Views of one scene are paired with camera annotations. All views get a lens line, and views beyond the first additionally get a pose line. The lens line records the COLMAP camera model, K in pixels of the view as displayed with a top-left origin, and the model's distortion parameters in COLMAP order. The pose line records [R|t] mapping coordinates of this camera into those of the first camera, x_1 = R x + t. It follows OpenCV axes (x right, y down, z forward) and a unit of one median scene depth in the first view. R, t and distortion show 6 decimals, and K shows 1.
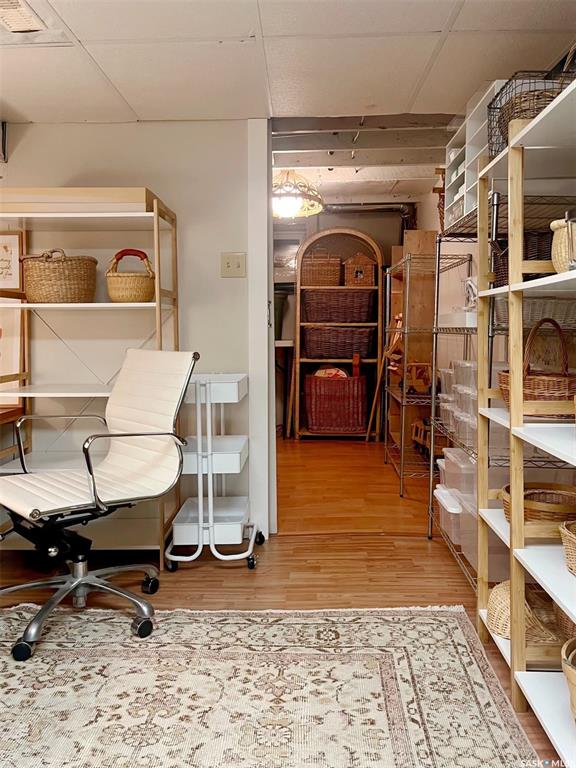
lens RADIAL K [[626.4, 0, 311.9], [0, 626.4, 348.4], [0, 0, 1]] dist [0.017450, -0.000441]
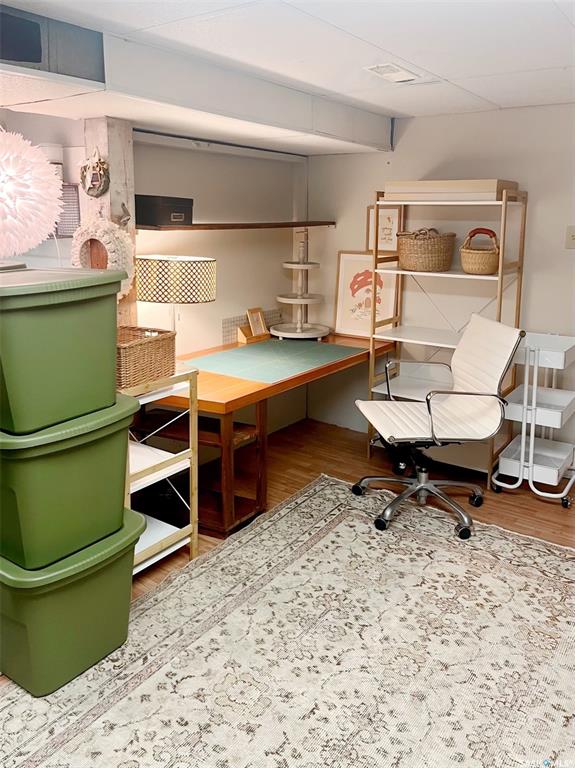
lens RADIAL K [[626.4, 0, 311.4], [0, 626.4, 348.4], [0, 0, 1]] dist [0.017450, -0.000441]
pose [[0.831774, 0.124291, -0.541020, 0.132701], [-0.031984, 0.983723, 0.176822, -0.160112], [0.554192, -0.129772, 0.822211, -0.214134]]
